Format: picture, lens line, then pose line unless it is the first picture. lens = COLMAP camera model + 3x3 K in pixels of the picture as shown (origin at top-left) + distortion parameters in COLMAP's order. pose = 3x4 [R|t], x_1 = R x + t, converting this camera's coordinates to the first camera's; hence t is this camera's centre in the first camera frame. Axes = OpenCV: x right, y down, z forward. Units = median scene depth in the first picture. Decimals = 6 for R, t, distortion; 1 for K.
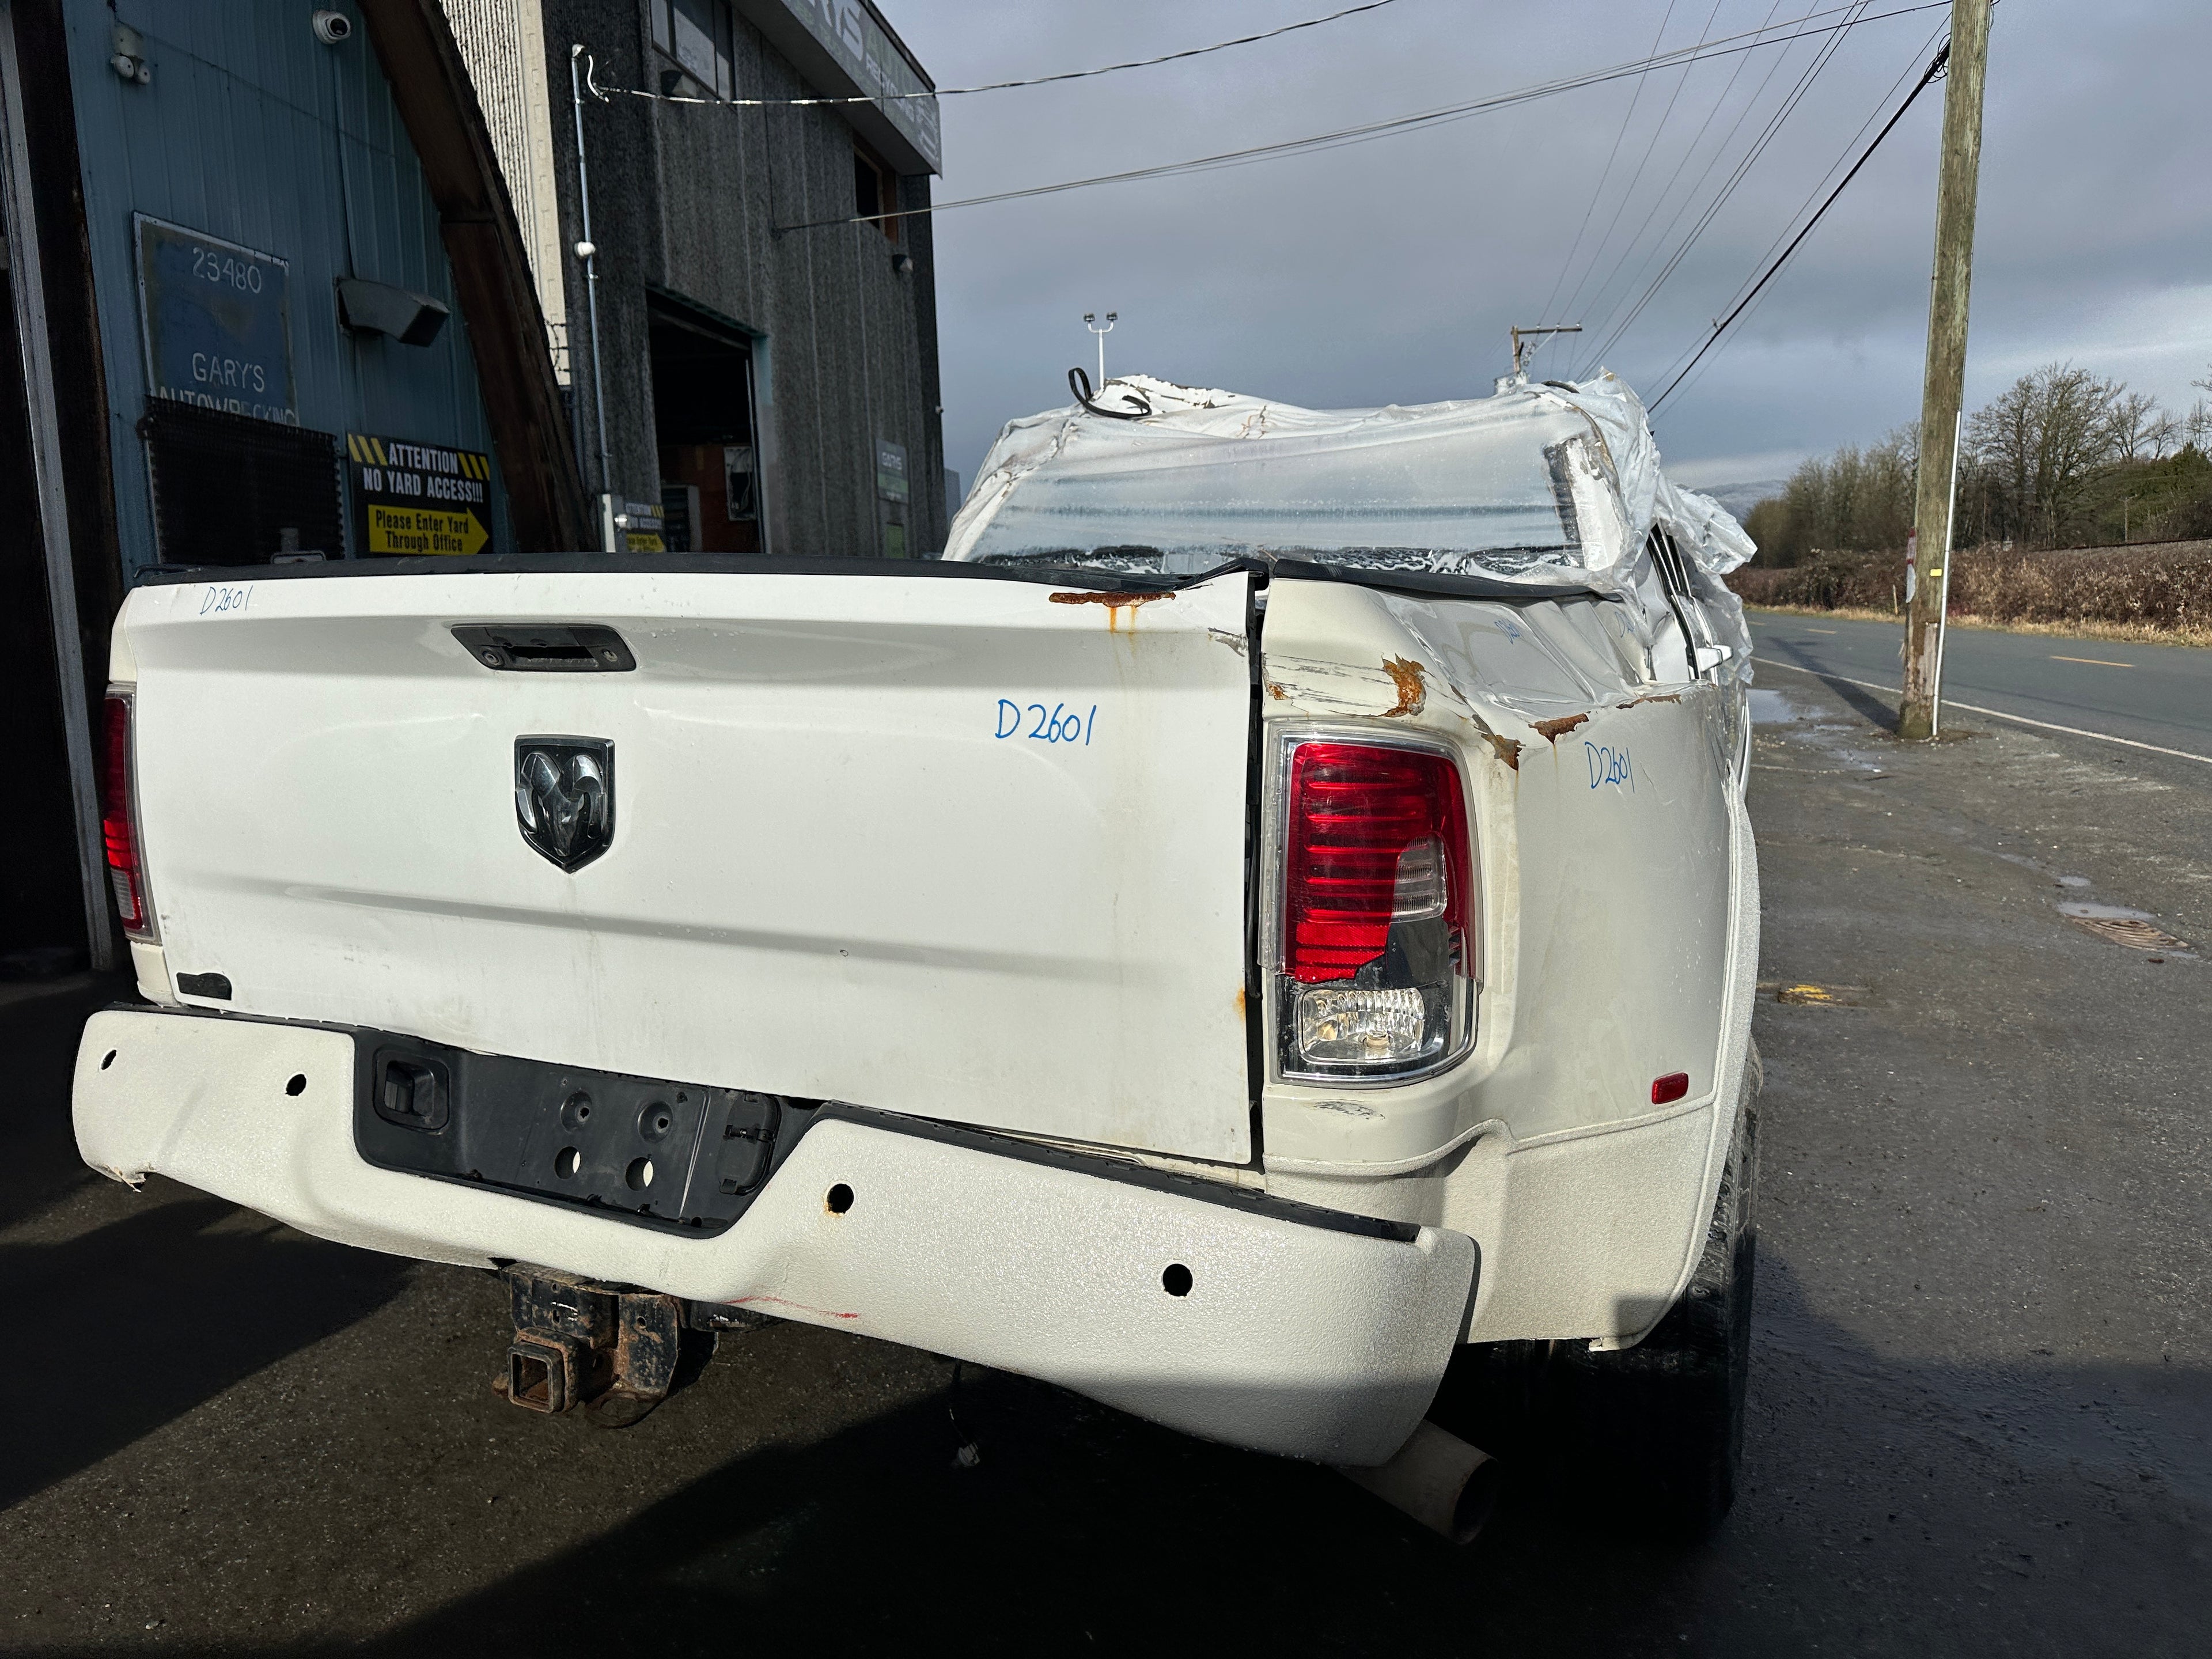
lens RADIAL K [[1555.2, 0, 1125.6], [0, 1555.2, 845.7], [0, 0, 1]] dist [0.051663, -0.060723]
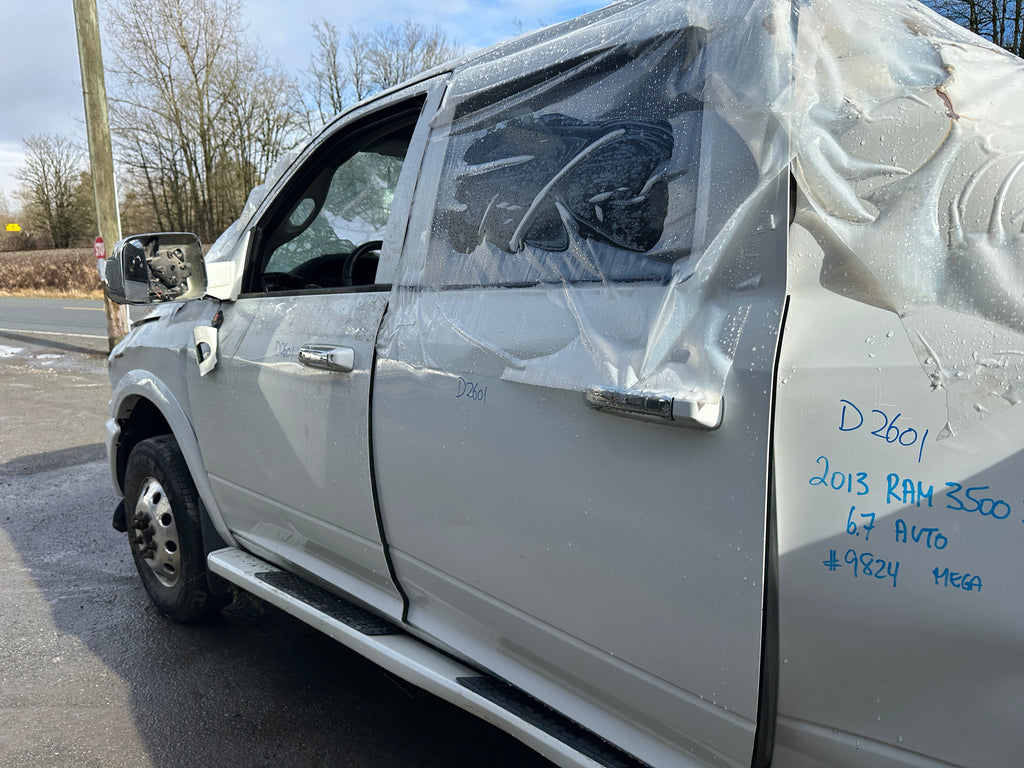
lens RADIAL K [[720.0, 0, 500.8], [0, 720.0, 381.3], [0, 0, 1]] dist [0.051663, -0.060723]
pose [[0.346466, -0.139566, 0.927622, -0.210120], [0.152977, 0.984039, 0.090918, -0.095415], [-0.925505, 0.110405, 0.362287, 0.587936]]
